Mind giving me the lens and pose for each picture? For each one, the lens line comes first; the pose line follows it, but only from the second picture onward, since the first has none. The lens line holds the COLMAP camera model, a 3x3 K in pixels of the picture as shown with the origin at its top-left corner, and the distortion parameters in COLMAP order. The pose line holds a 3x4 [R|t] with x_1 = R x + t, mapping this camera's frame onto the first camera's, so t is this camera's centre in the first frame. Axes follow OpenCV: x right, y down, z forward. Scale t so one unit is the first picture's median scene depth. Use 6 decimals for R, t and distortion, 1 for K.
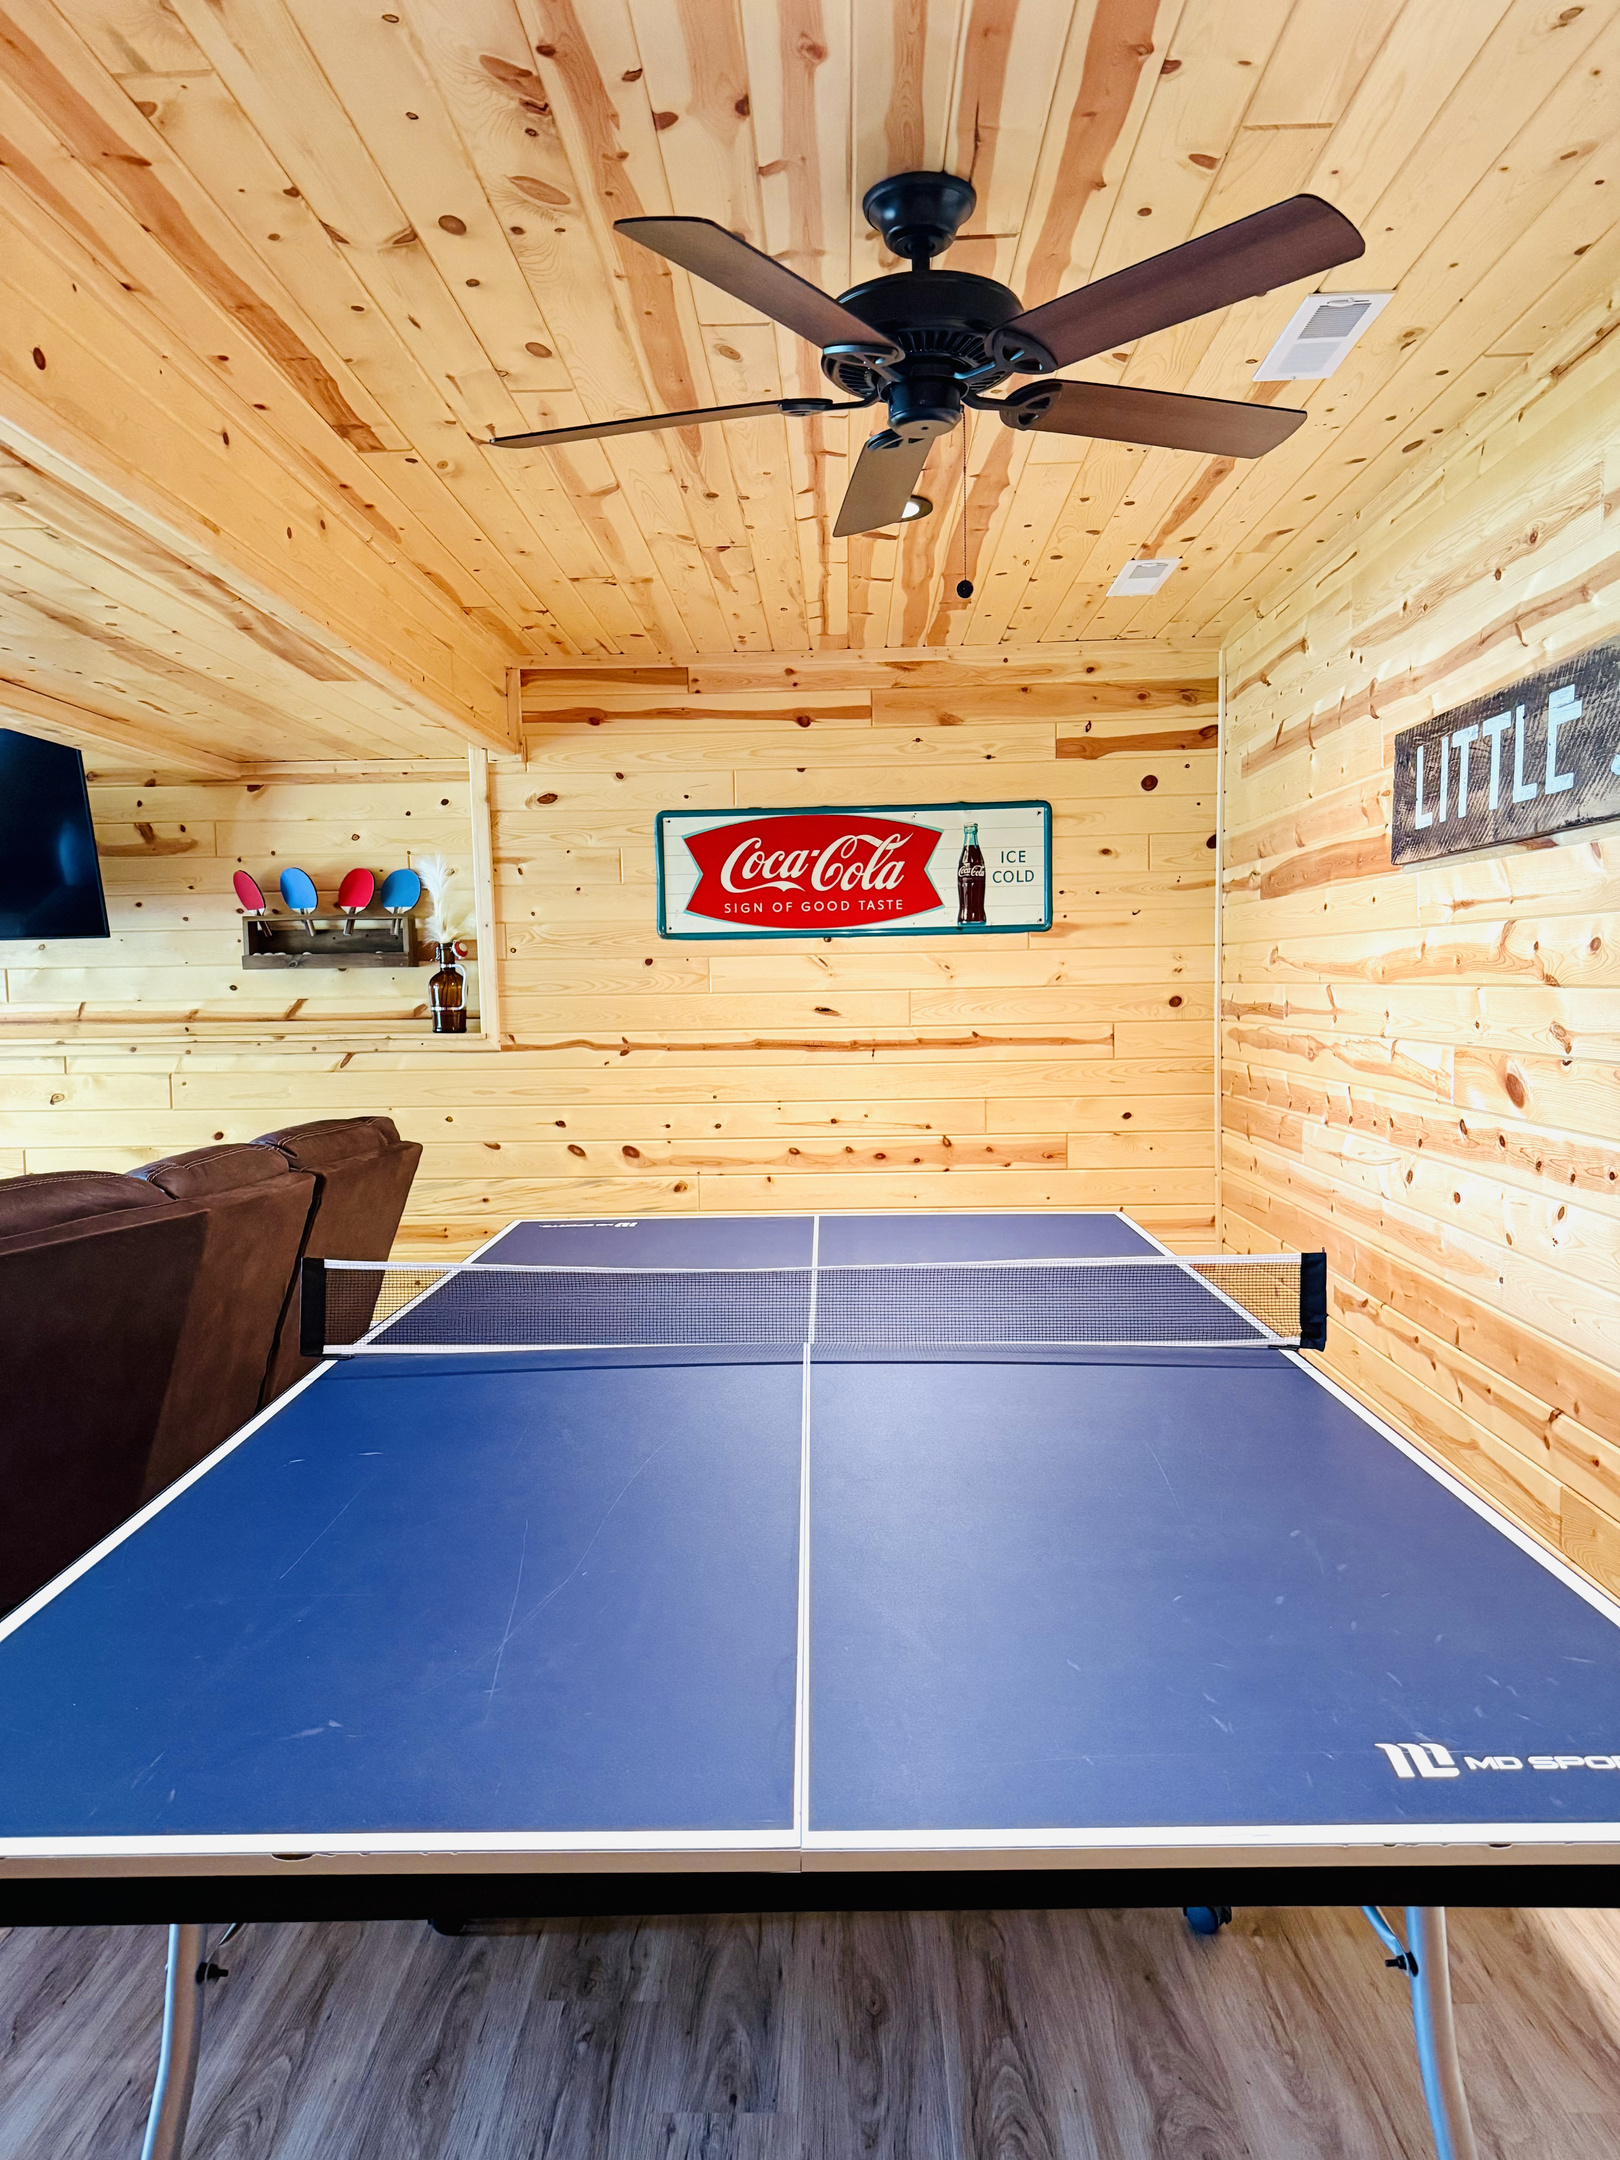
lens RADIAL K [[1506.2, 0, 813.9], [0, 1506.2, 1087.7], [0, 0, 1]] dist [0.030852, -0.020700]
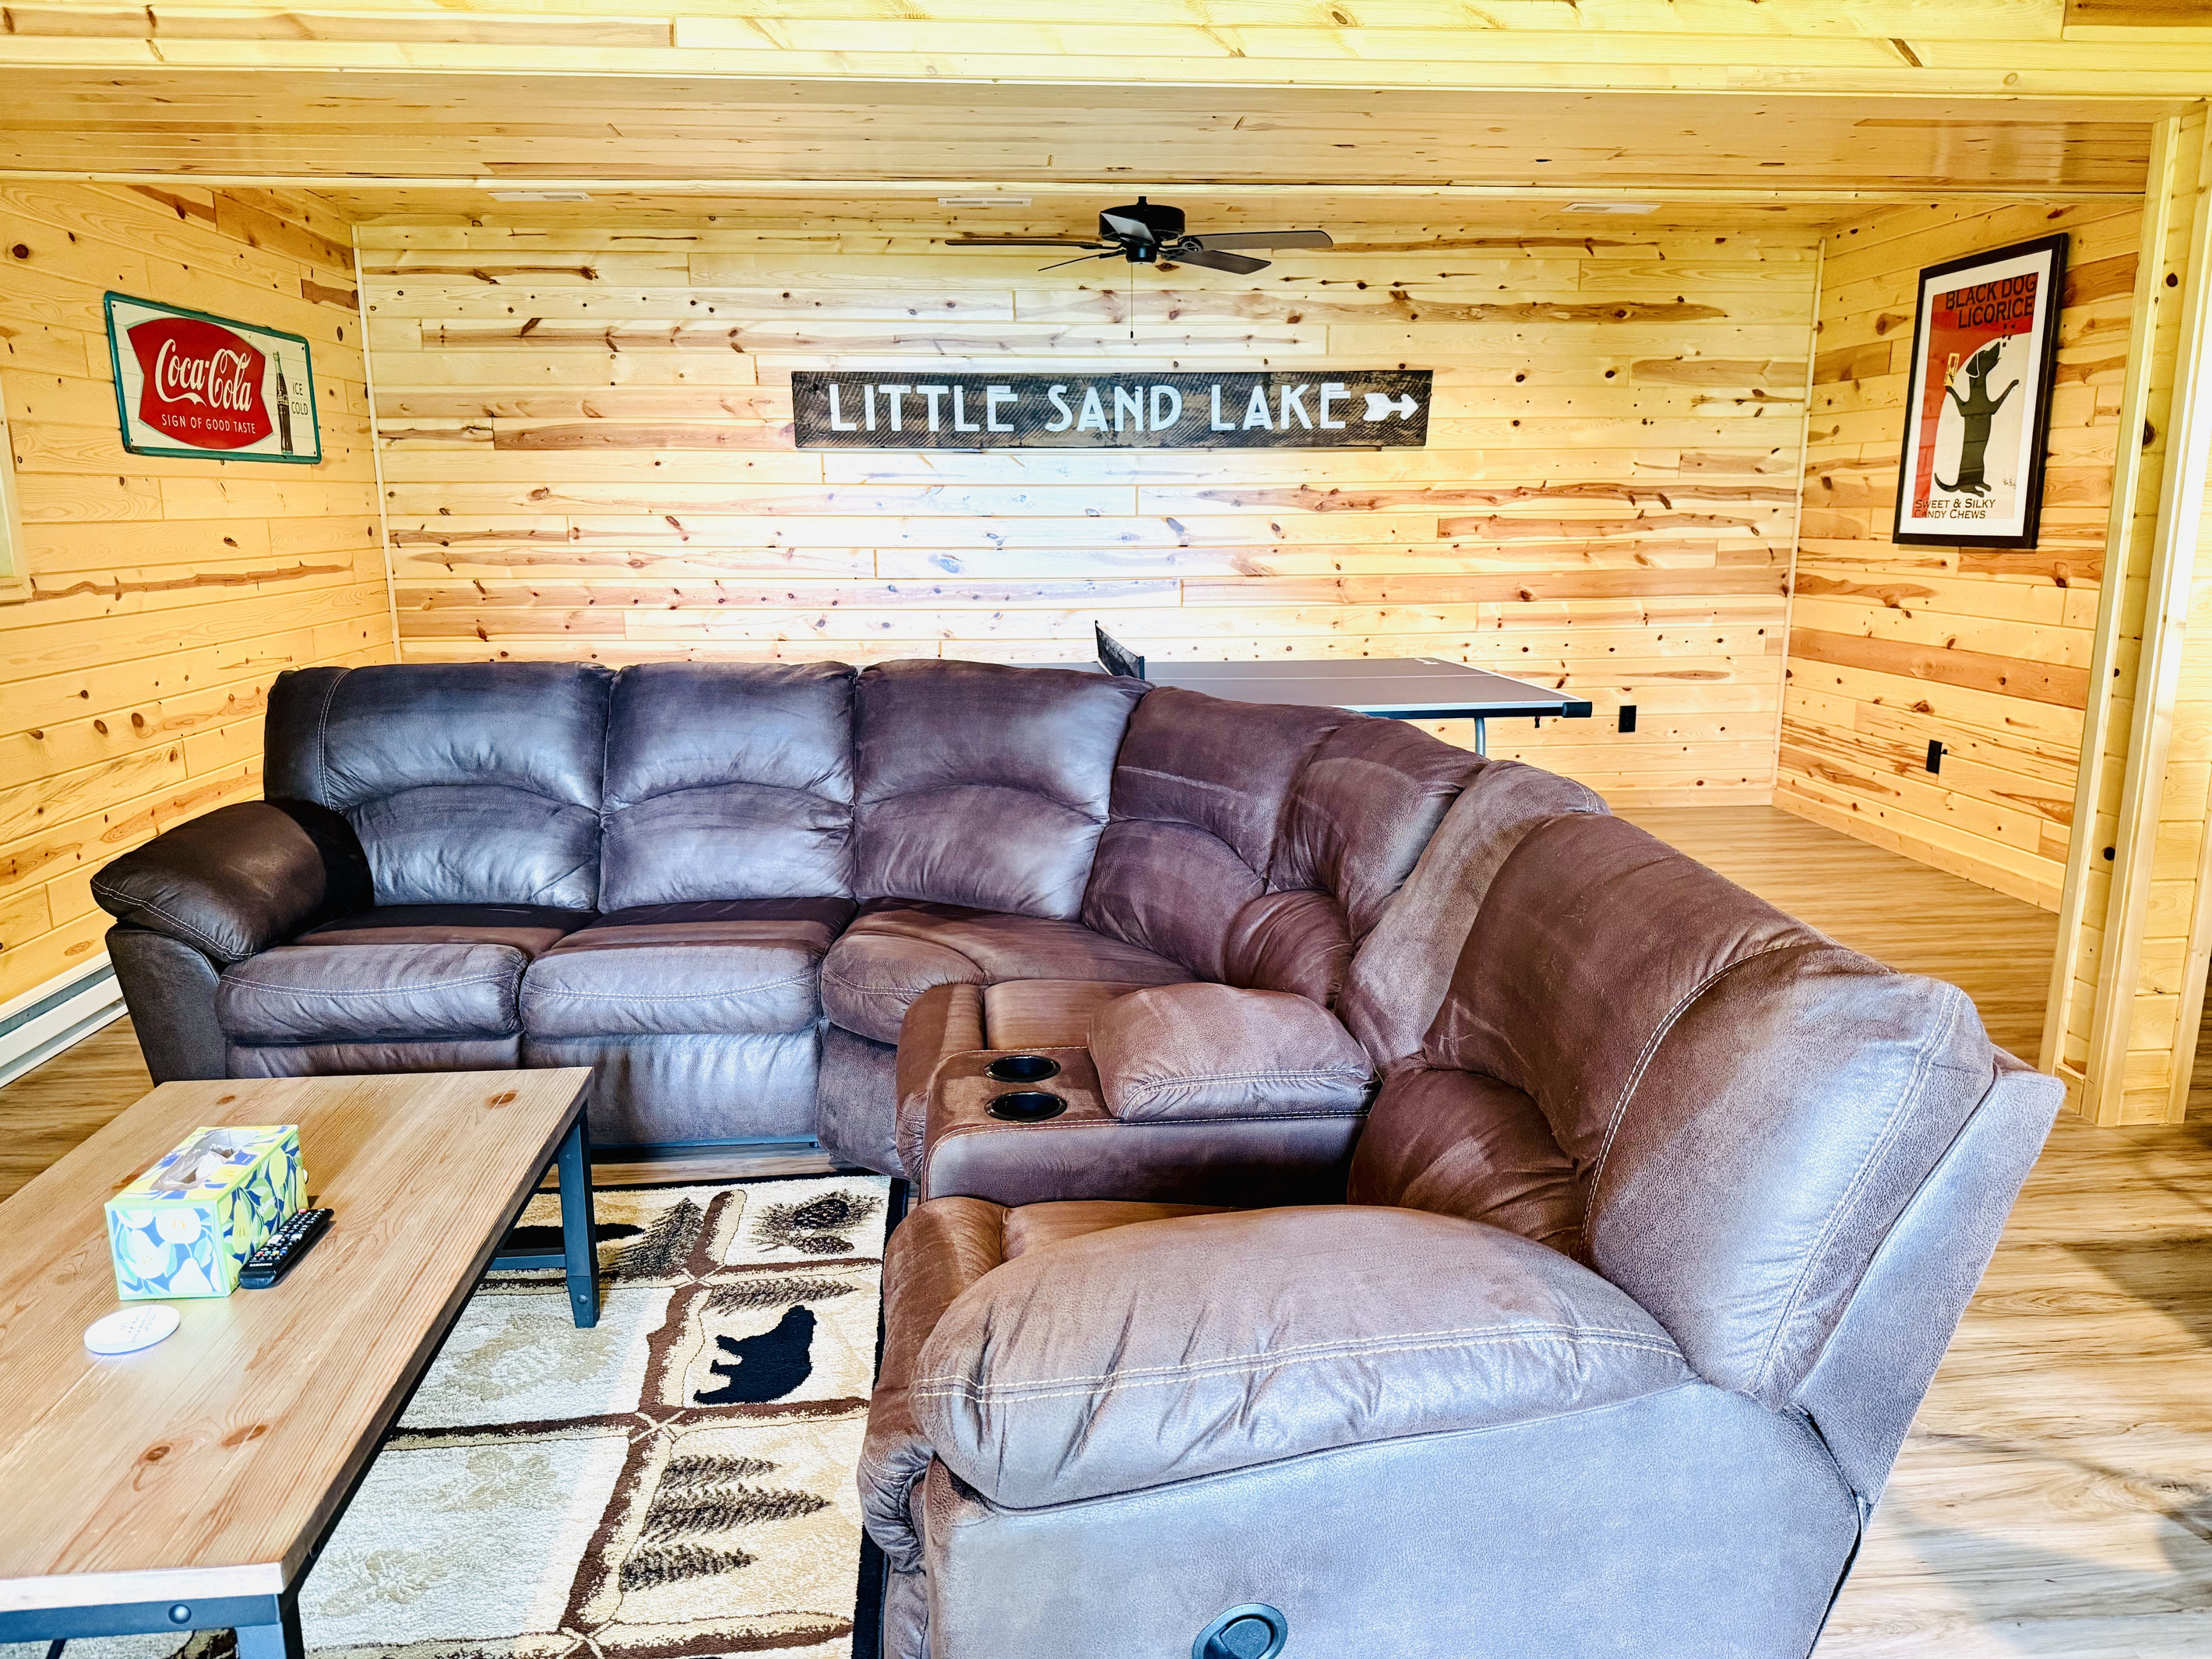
lens RADIAL K [[1542.5, 0, 1108.2], [0, 1542.5, 822.8], [0, 0, 1]] dist [0.030852, -0.020700]
pose [[-0.116494, -0.185406, 0.975733, -1.027175], [0.074191, 0.978052, 0.194704, -0.027817], [-0.990417, 0.095072, -0.100181, 0.581061]]
